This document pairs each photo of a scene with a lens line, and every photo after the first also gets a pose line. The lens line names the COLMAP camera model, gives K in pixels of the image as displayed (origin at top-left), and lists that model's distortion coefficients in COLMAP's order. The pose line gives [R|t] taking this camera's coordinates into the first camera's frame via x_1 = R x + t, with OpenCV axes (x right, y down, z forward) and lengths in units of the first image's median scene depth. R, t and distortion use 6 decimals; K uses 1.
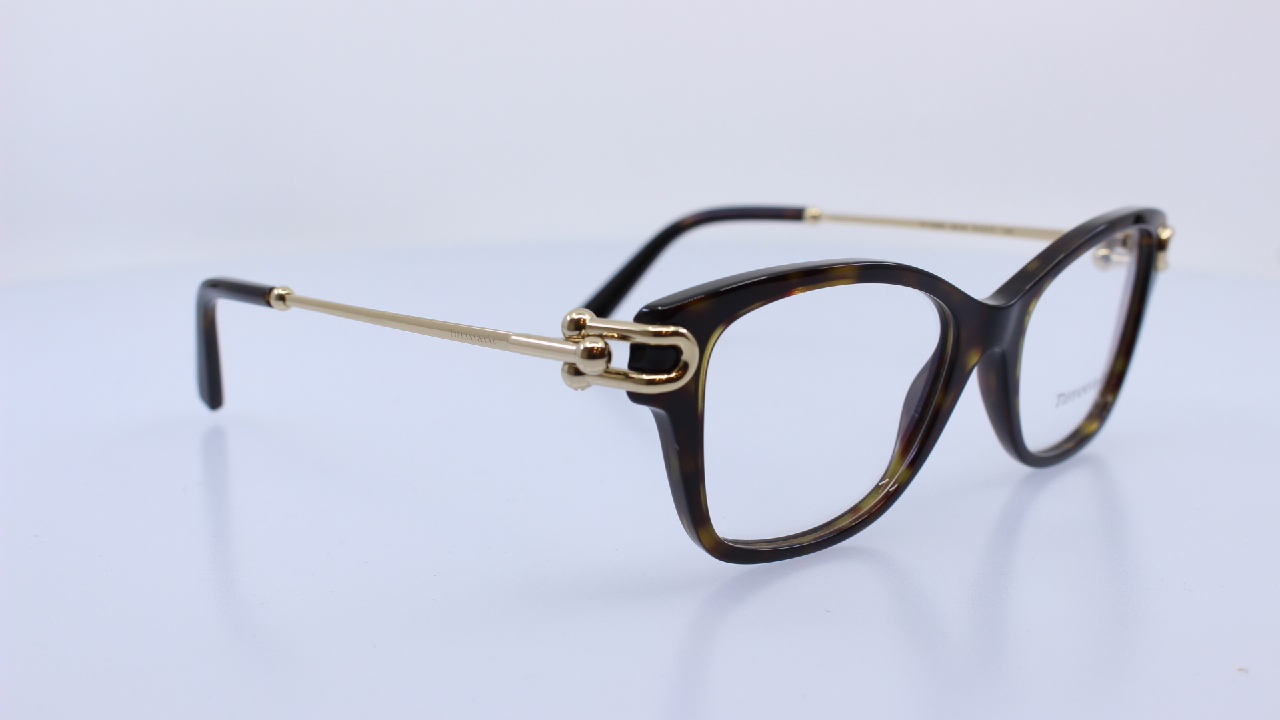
lens RADIAL K [[1645.3, 0, 640.0], [0, 1645.3, 360.0], [0, 0, 1]] dist [-0.147566, 0.024654]
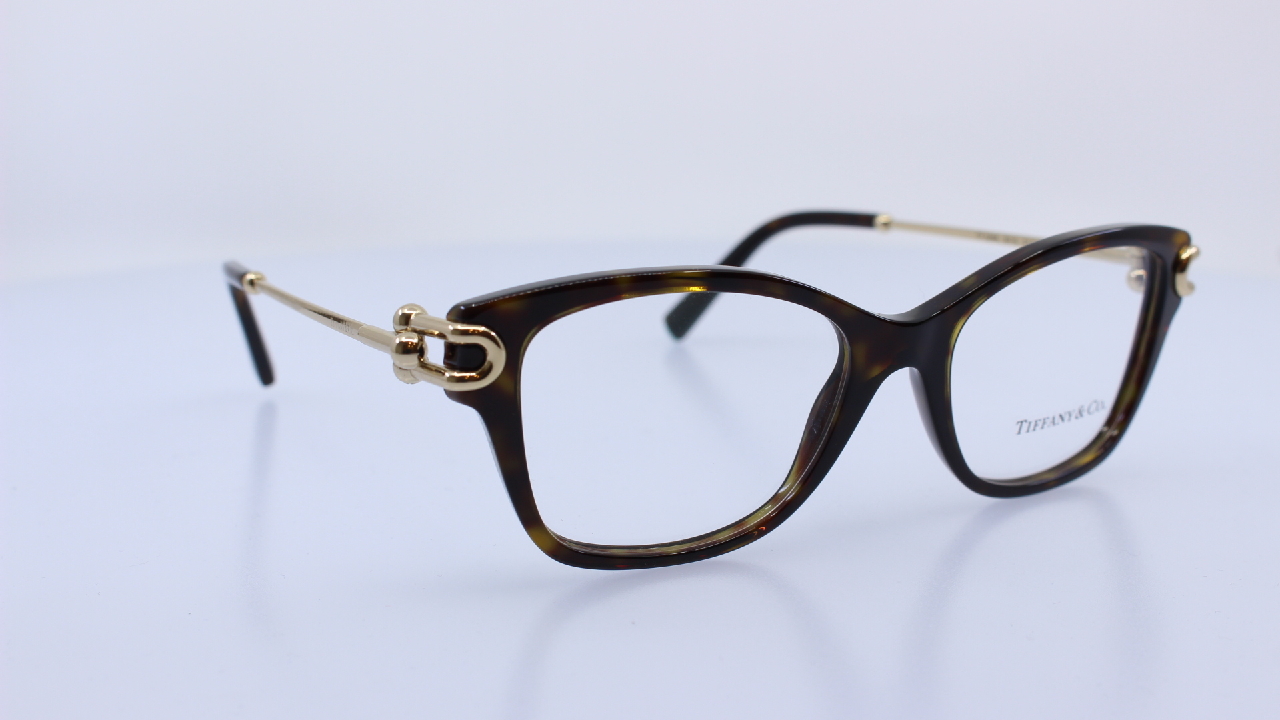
lens RADIAL K [[1645.3, 0, 640.0], [0, 1645.3, 360.0], [0, 0, 1]] dist [-0.147566, 0.024654]
pose [[0.967443, 0.055182, -0.247000, 0.352228], [-0.054584, 0.998466, 0.009275, -0.013664], [0.247133, 0.004509, 0.968971, 0.048838]]
